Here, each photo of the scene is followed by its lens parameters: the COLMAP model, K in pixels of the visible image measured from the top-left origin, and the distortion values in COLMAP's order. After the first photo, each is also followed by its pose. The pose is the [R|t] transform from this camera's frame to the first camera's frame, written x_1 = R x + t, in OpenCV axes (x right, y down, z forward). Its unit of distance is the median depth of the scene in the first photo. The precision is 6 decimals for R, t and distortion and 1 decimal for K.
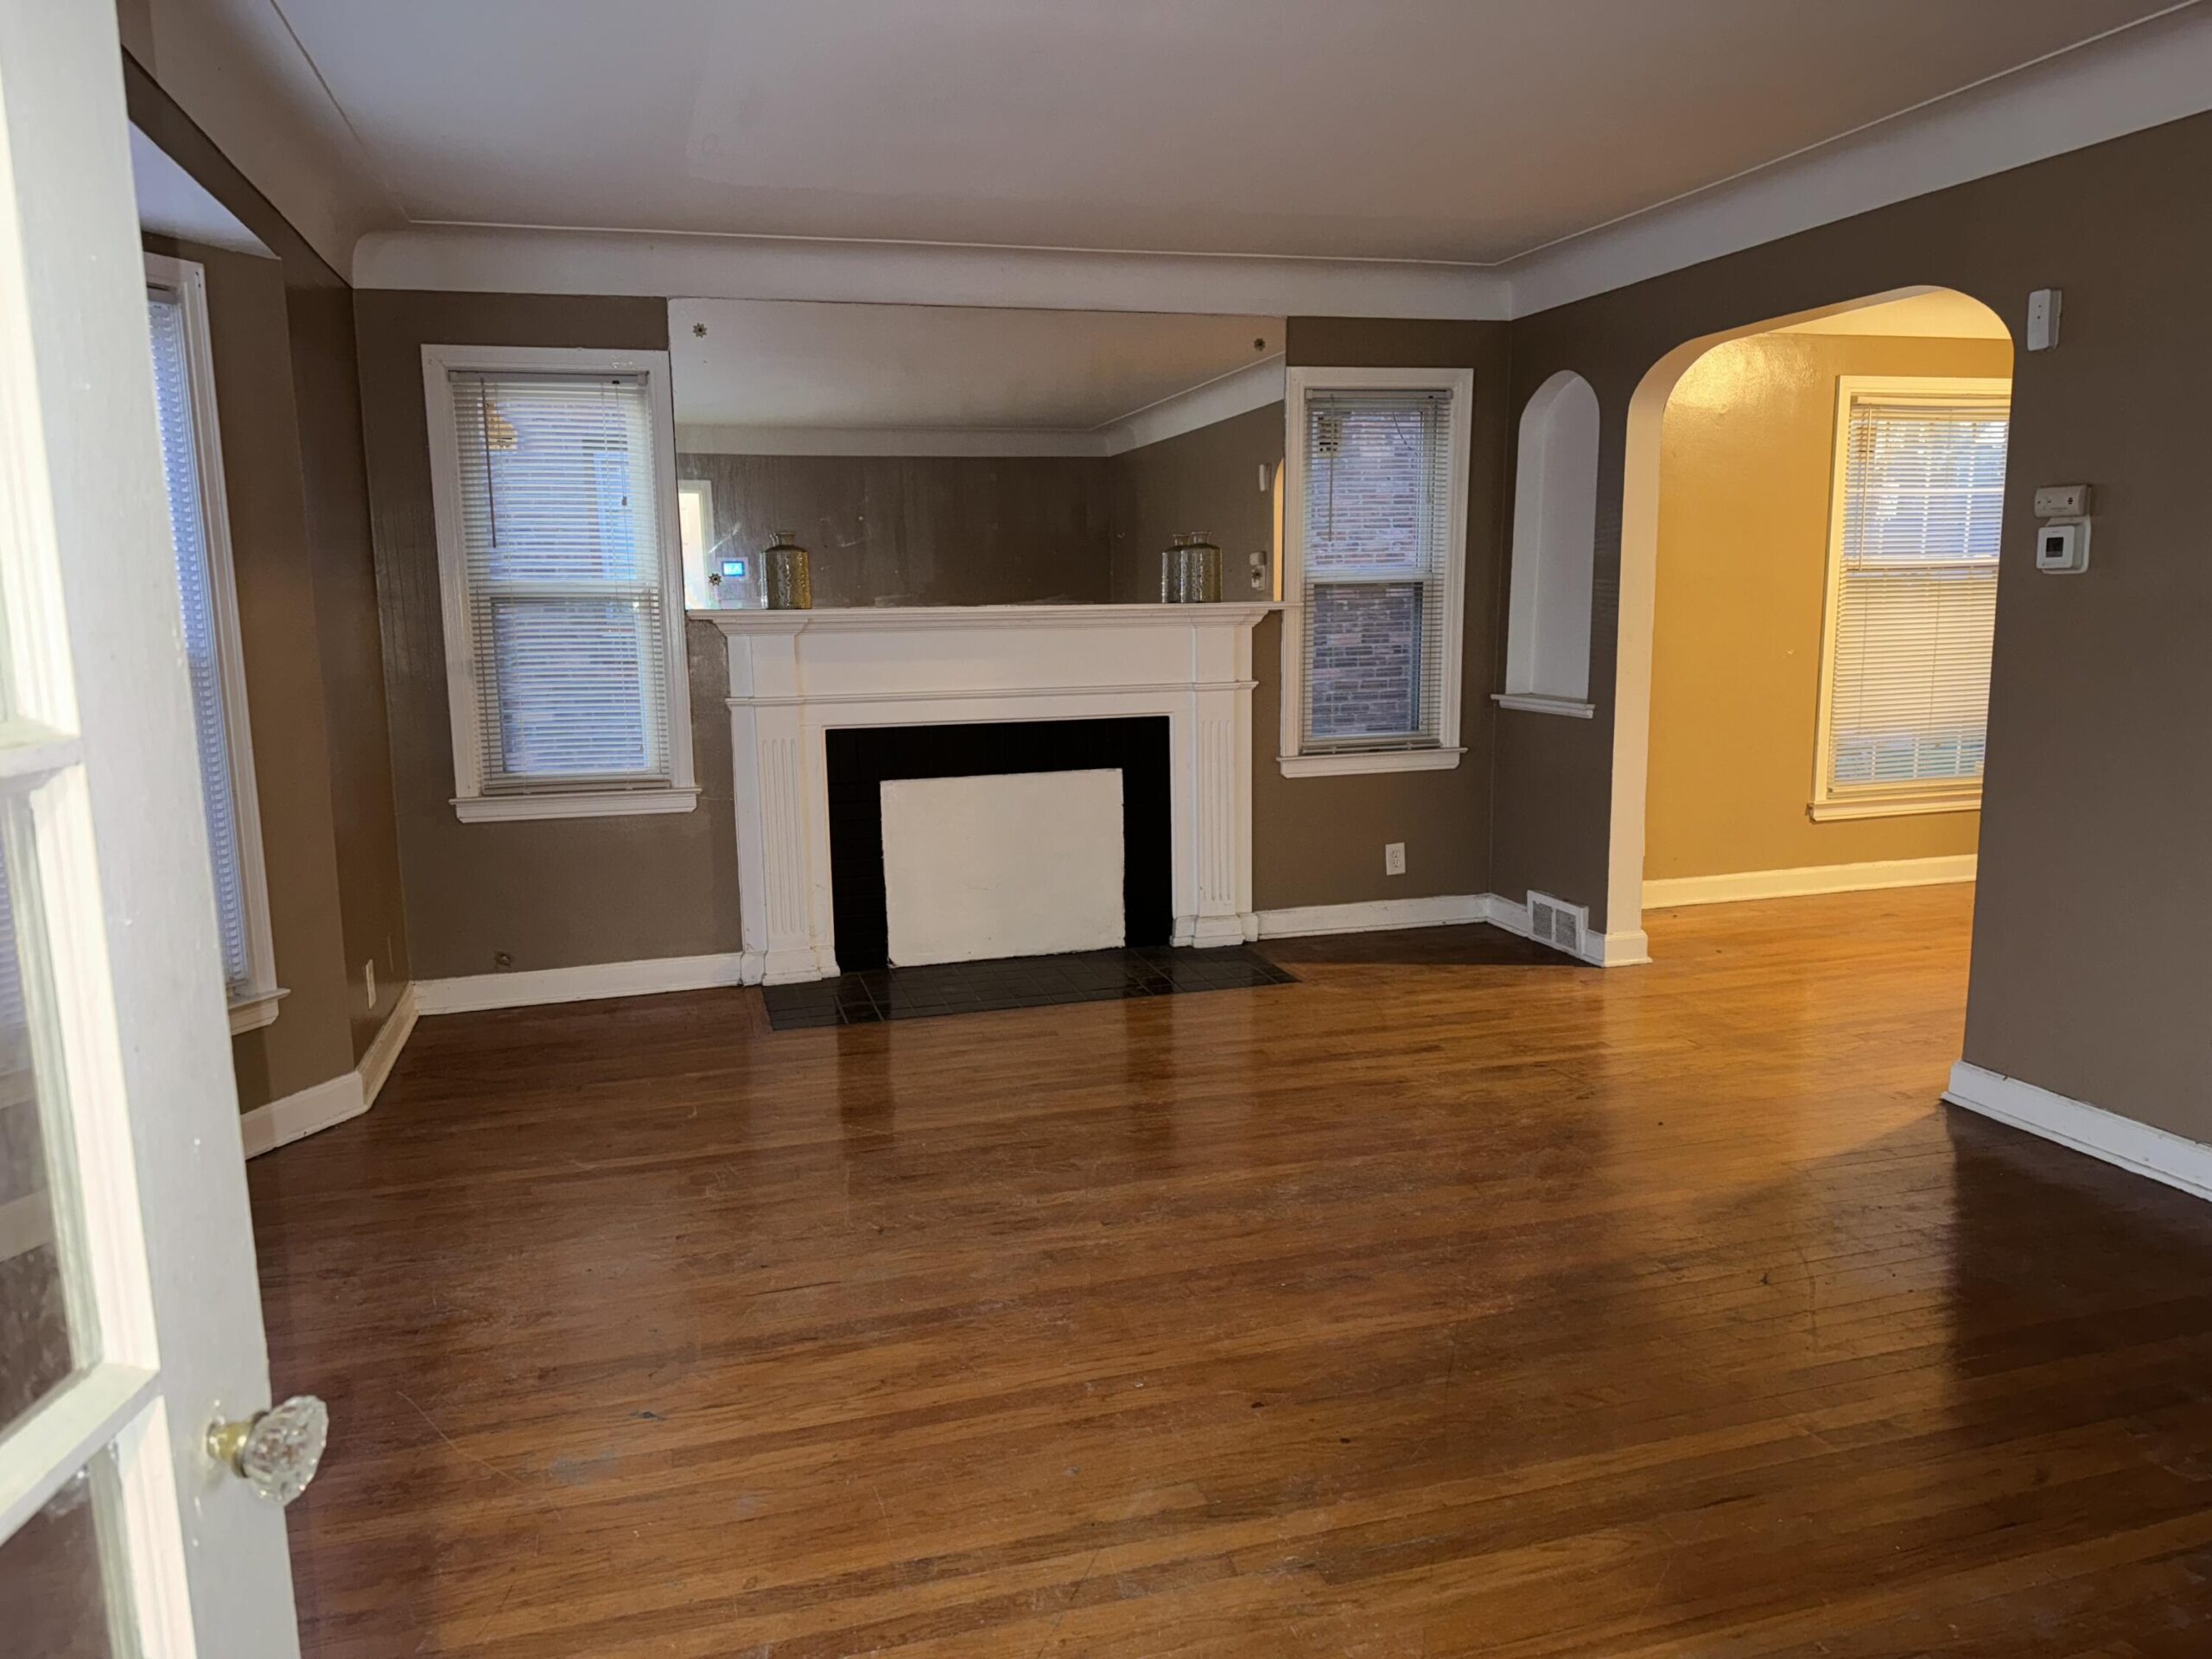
lens RADIAL K [[1541.8, 0, 1106.6], [0, 1541.8, 830.5], [0, 0, 1]] dist [0.023572, -0.040650]
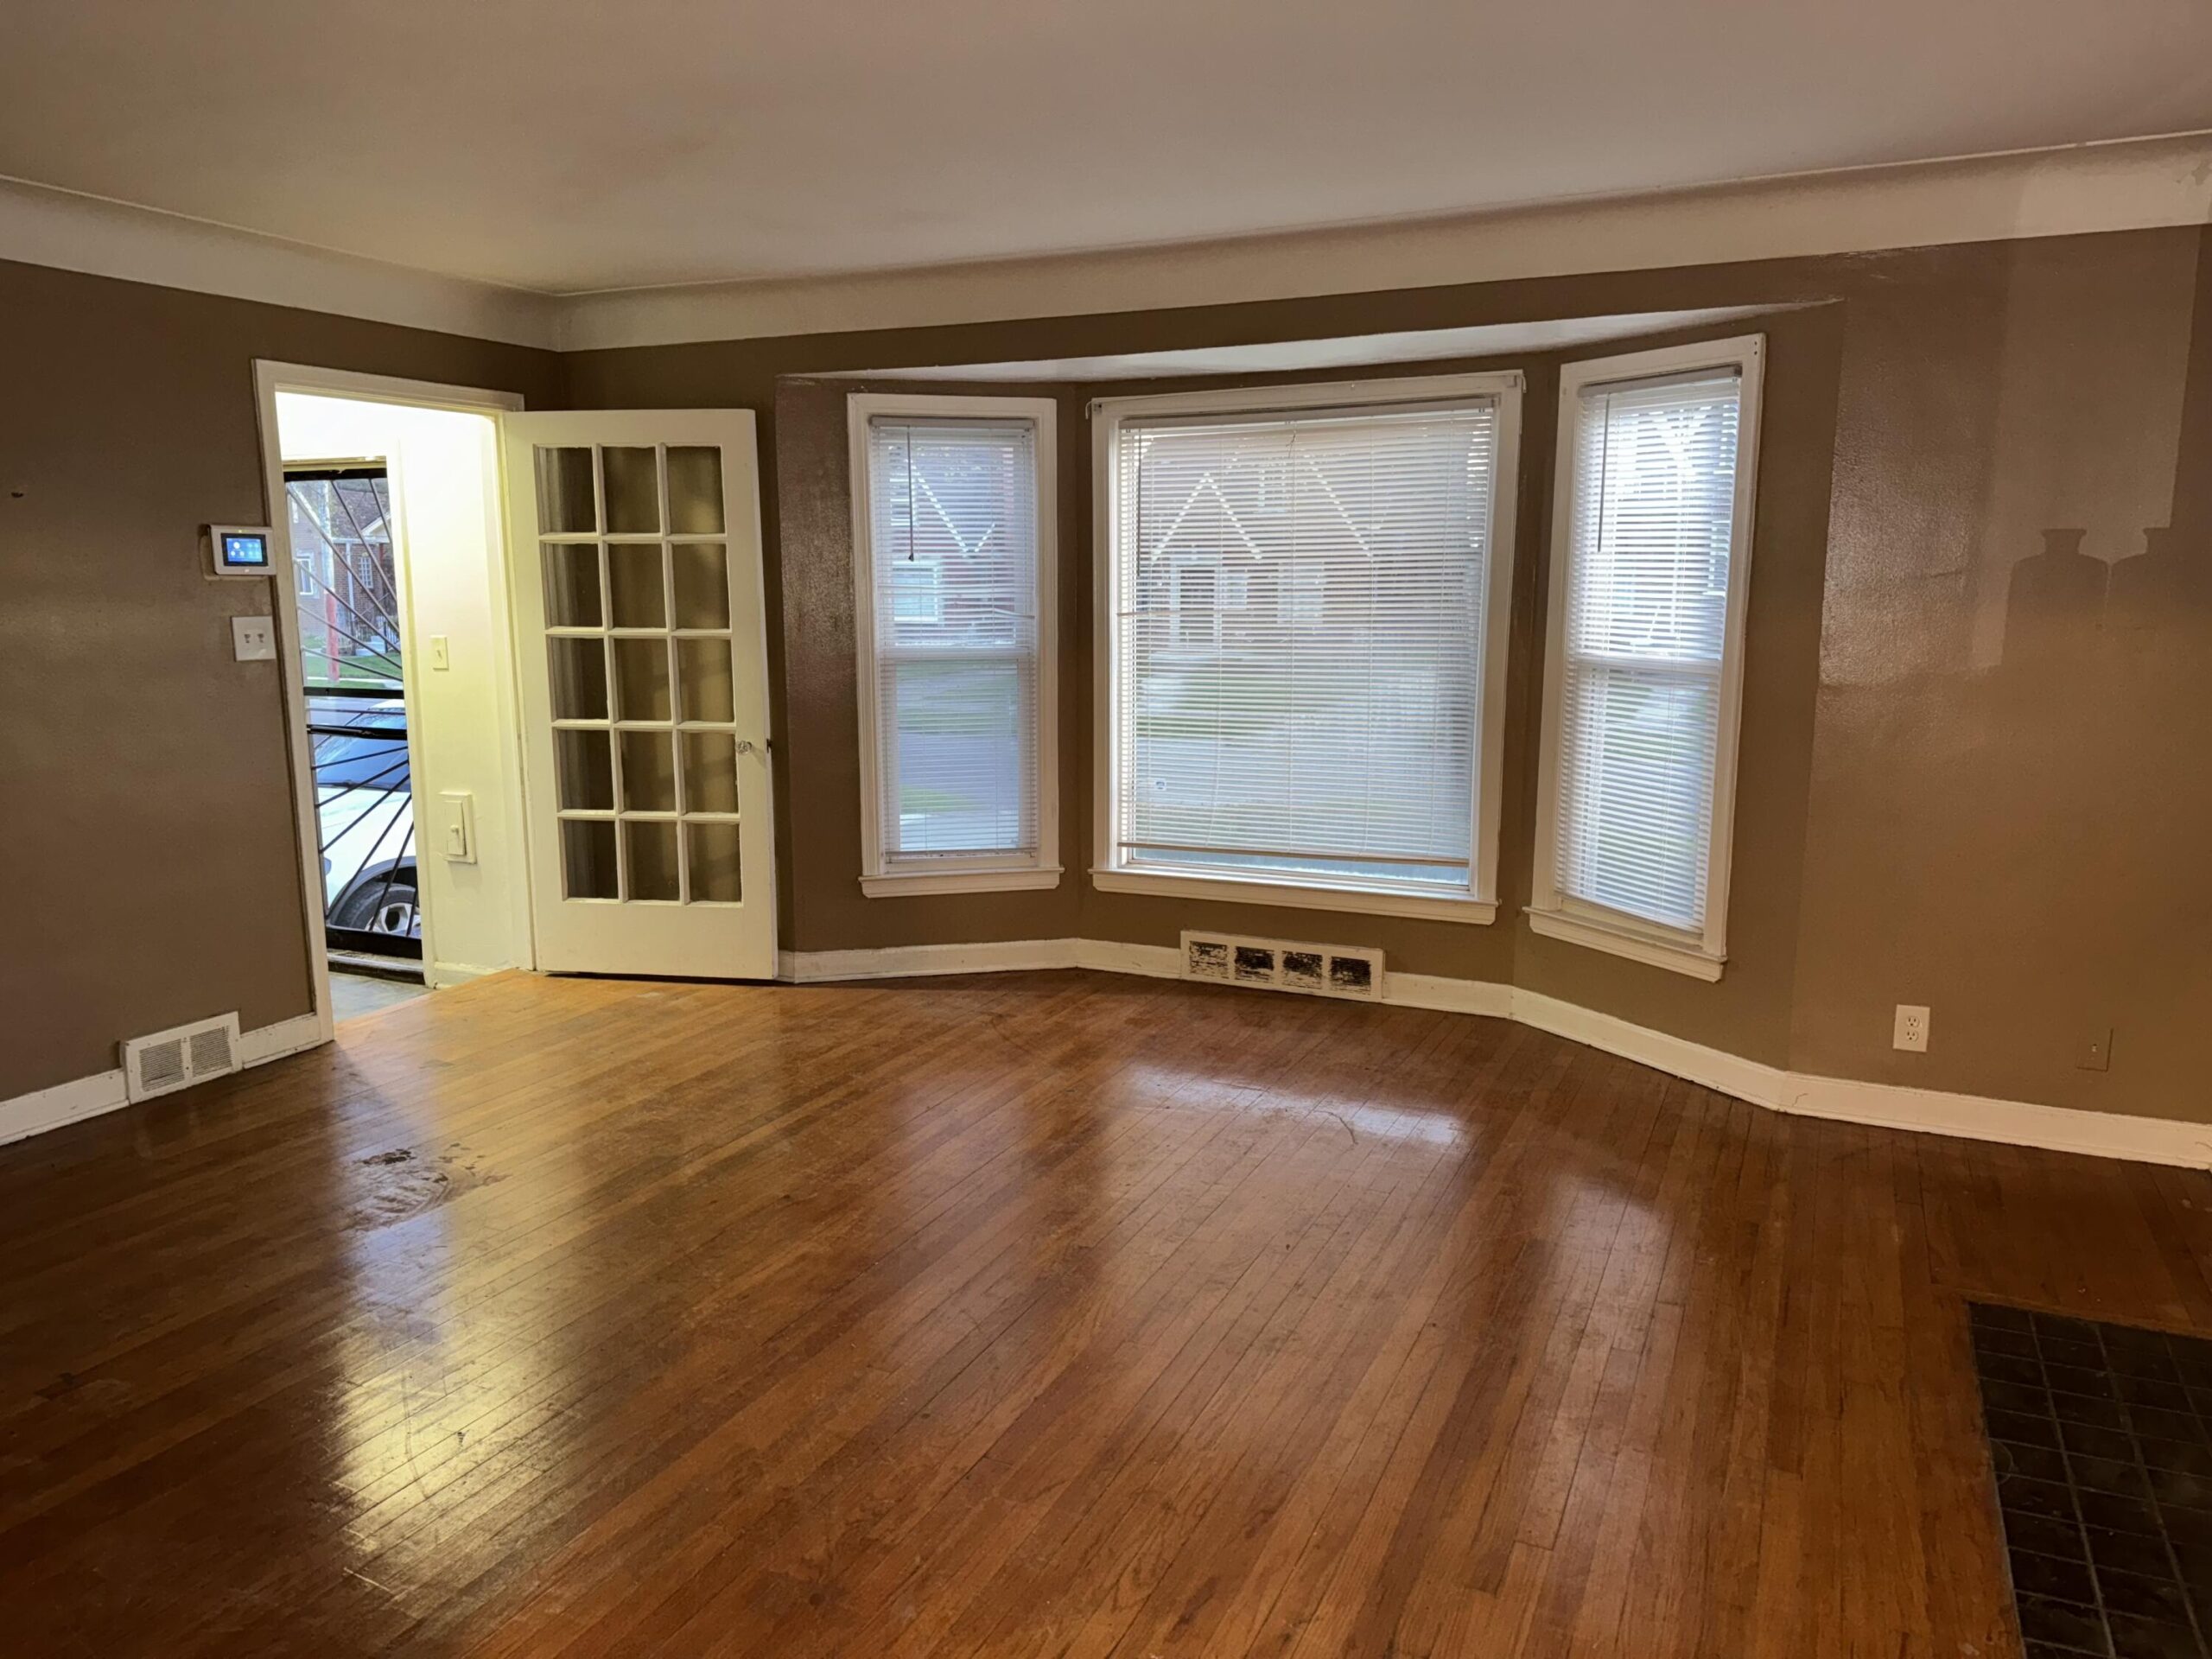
lens RADIAL K [[1541.8, 0, 1108.1], [0, 1541.8, 830.3], [0, 0, 1]] dist [0.023572, -0.040650]
pose [[-0.654176, 0.145882, -0.742140, 0.865875], [-0.113876, 0.951040, 0.287324, -0.379367], [0.747721, 0.272473, -0.605535, 1.881949]]
